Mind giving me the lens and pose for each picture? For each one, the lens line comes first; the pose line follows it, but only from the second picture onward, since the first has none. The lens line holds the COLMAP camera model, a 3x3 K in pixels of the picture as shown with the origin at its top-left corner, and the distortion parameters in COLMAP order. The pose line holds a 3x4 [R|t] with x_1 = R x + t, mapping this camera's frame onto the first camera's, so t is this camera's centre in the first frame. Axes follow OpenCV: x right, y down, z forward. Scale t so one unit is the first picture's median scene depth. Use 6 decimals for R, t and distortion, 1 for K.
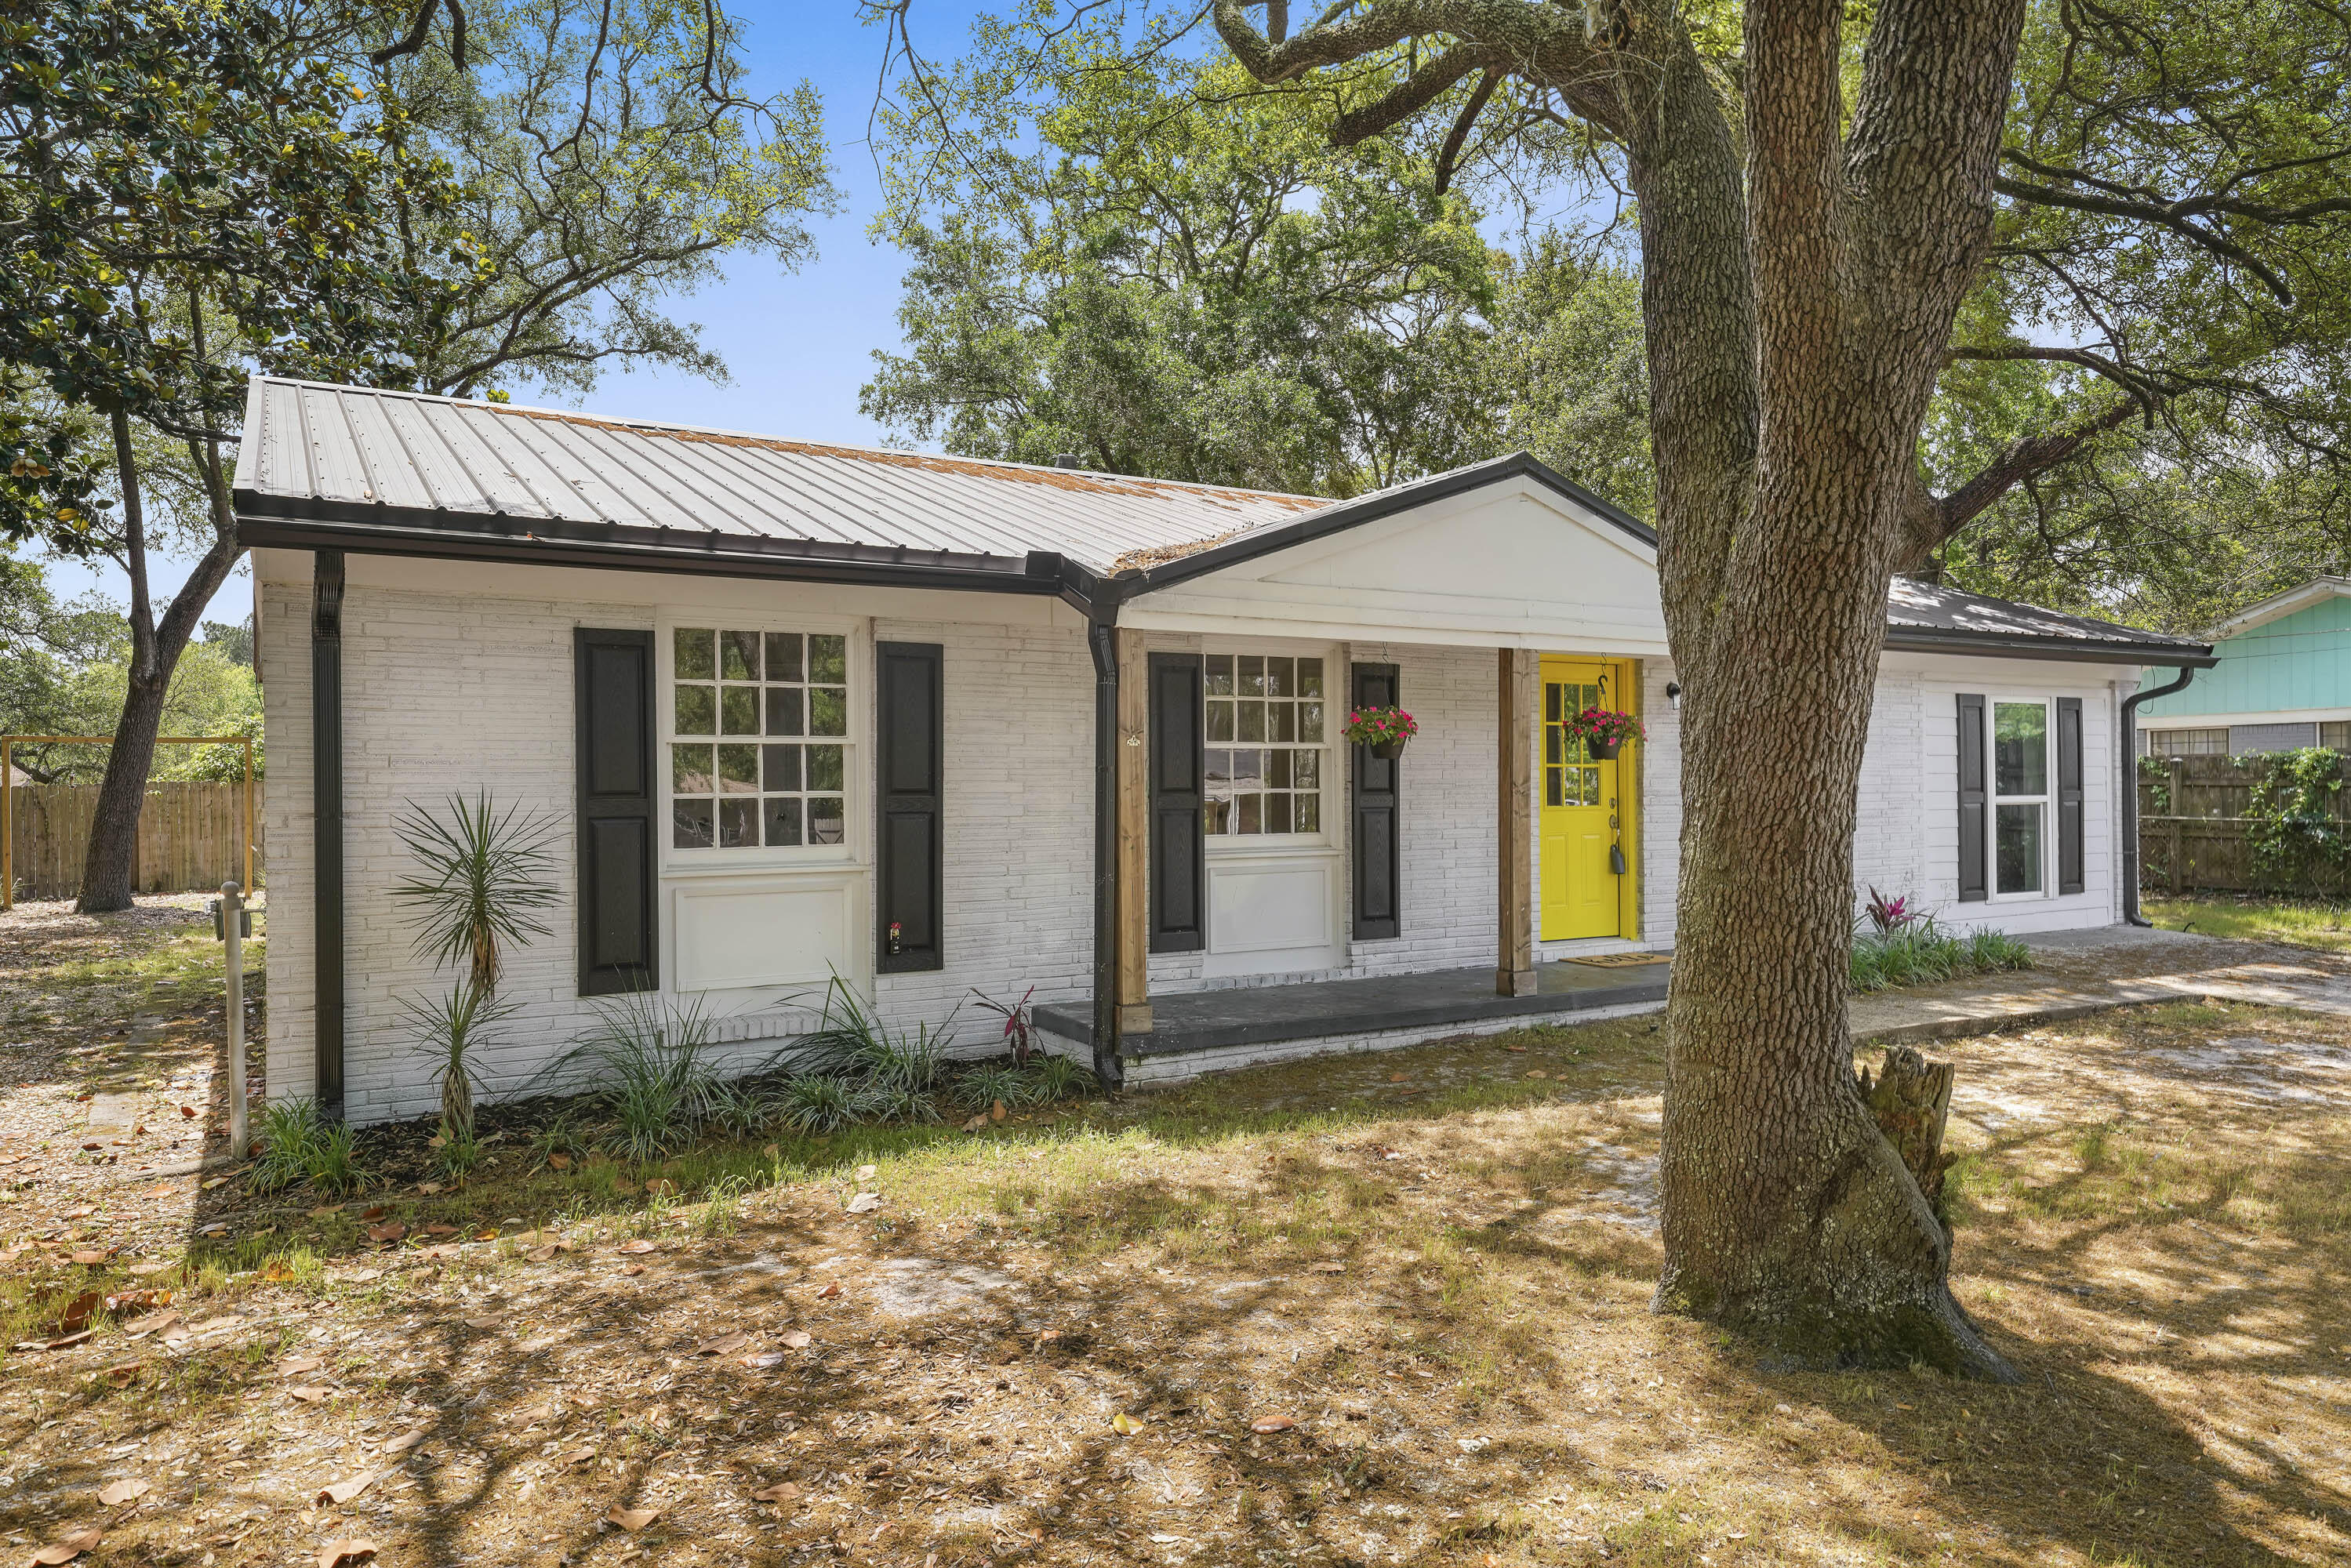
lens RADIAL K [[1506.7, 0, 1168.5], [0, 1506.7, 782.8], [0, 0, 1]] dist [0.002824, 0.000978]
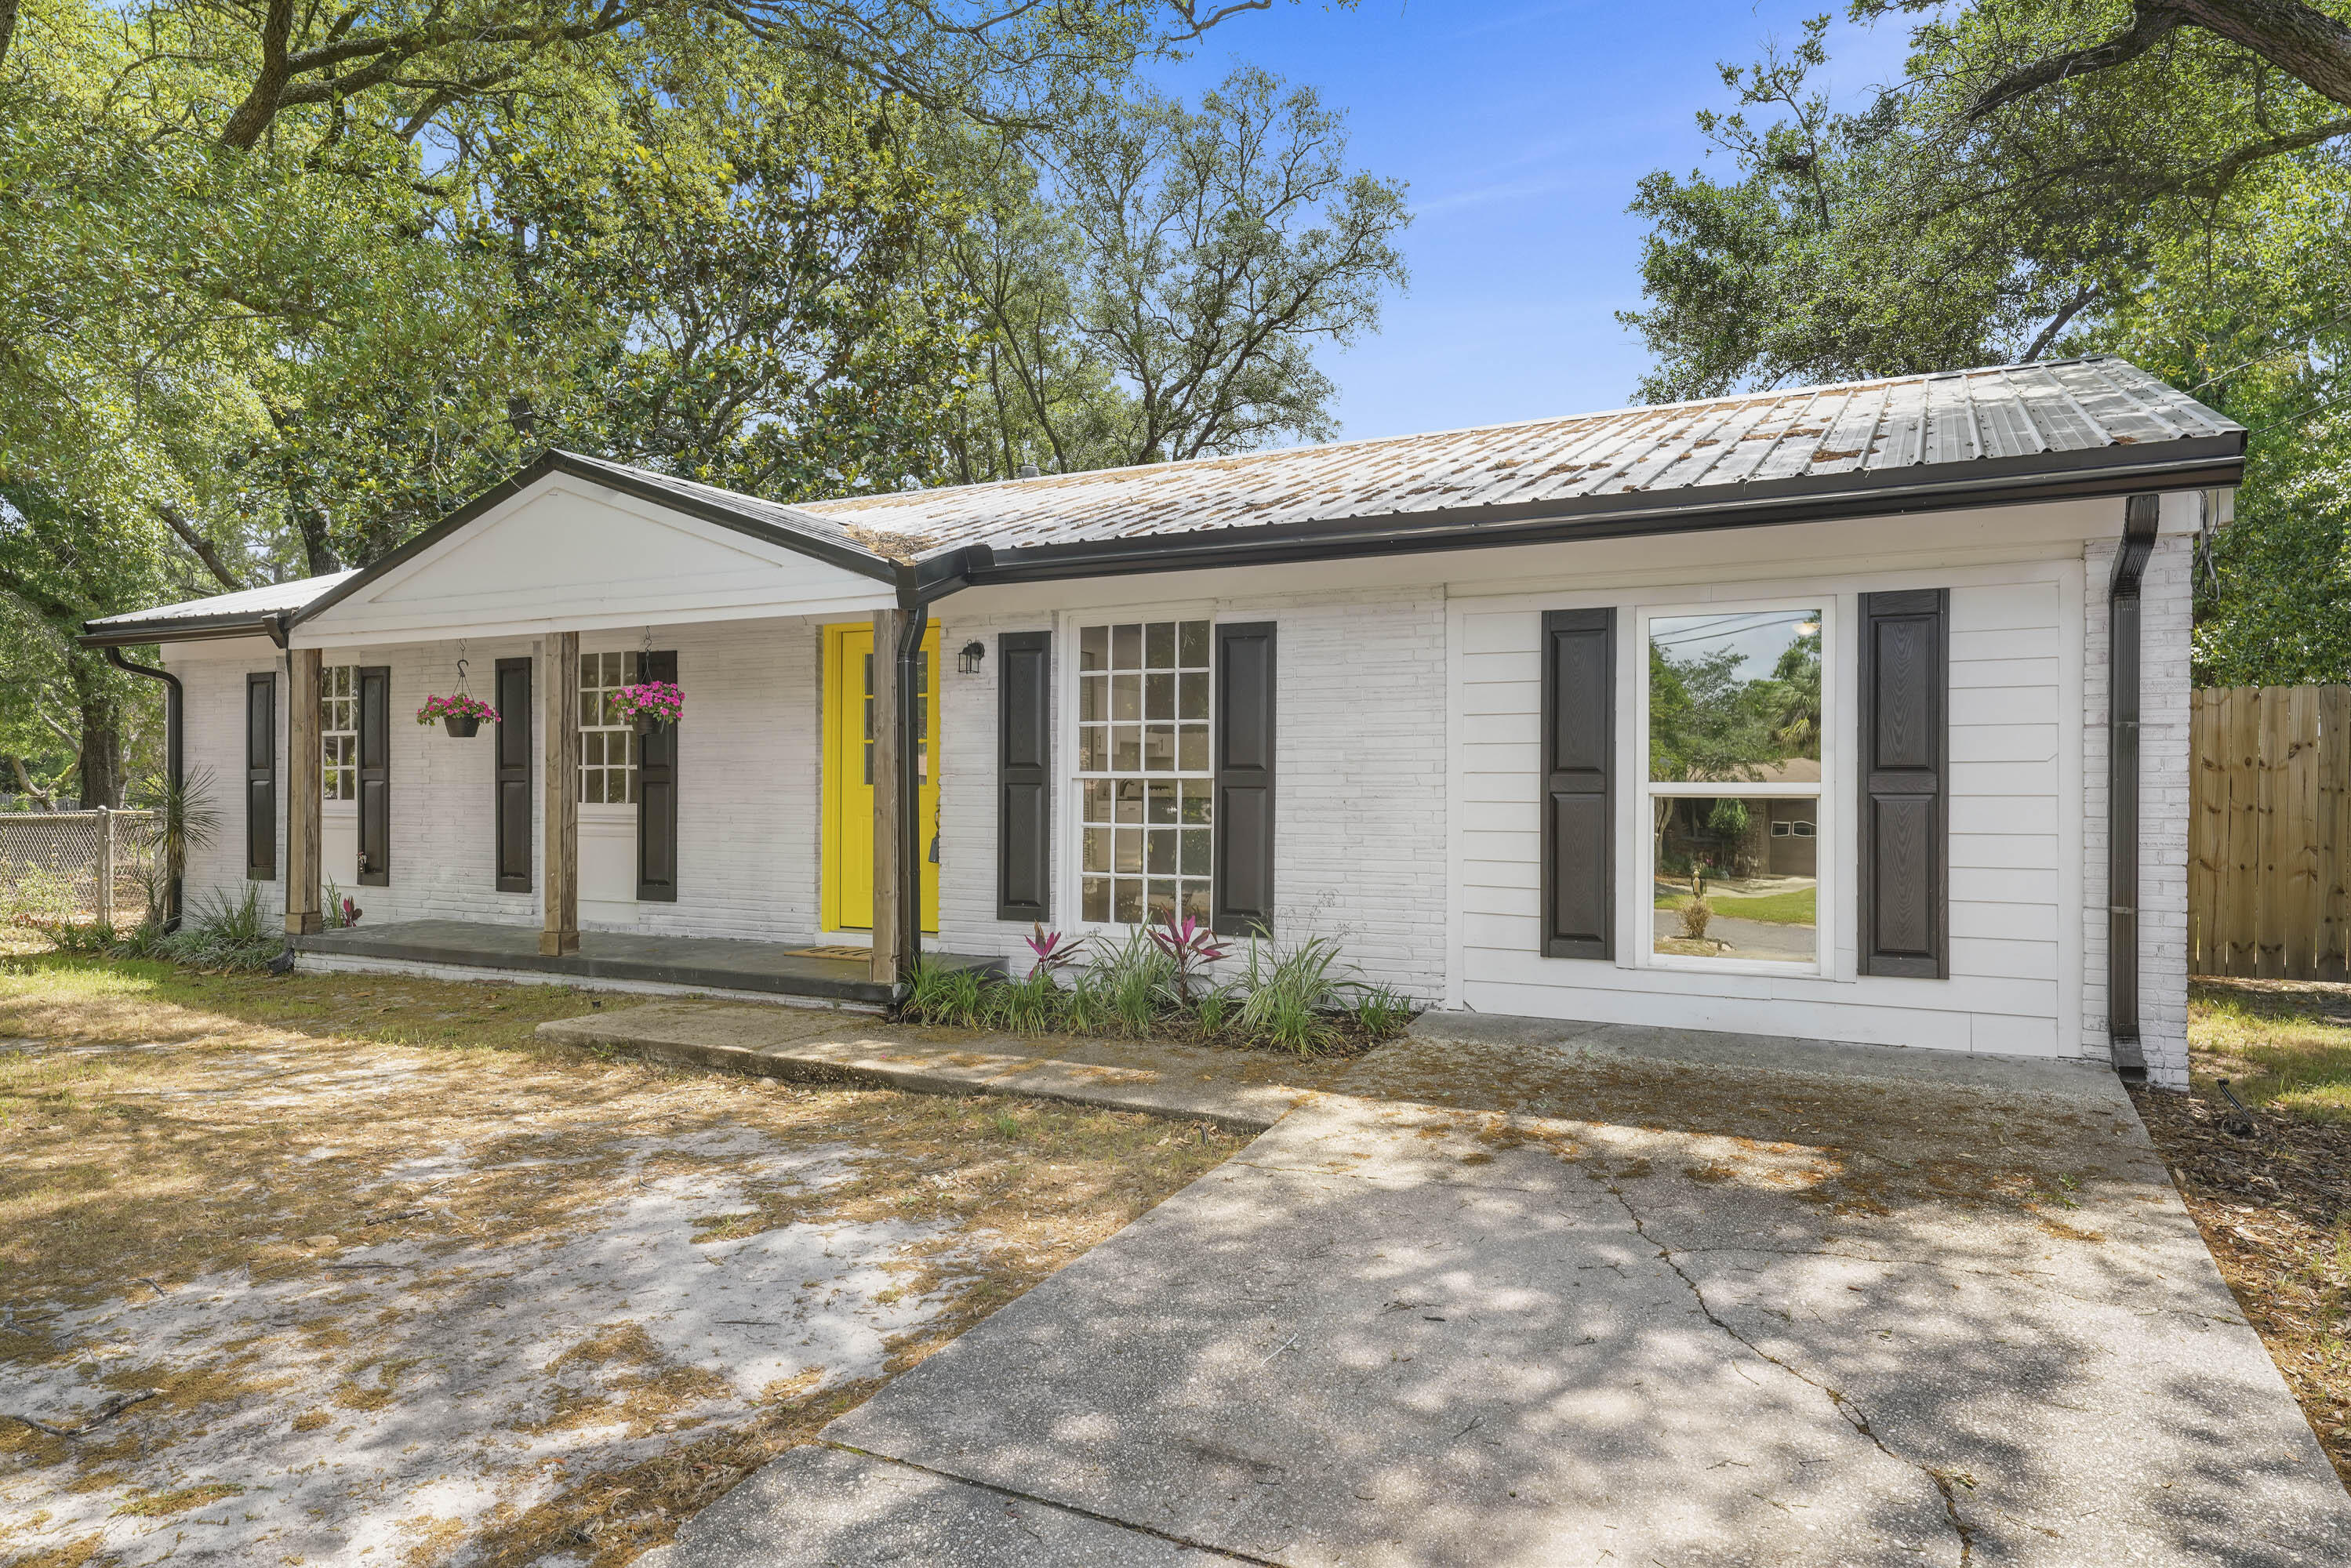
lens RADIAL K [[1523.8, 0, 1174.4], [0, 1523.8, 792.0], [0, 0, 1]] dist [0.025095, 0.001675]
pose [[0.518401, 0.017151, -0.854966, 1.407533], [0.002002, 0.999772, 0.021270, 0.000383], [0.855135, -0.012738, 0.518248, 0.810450]]
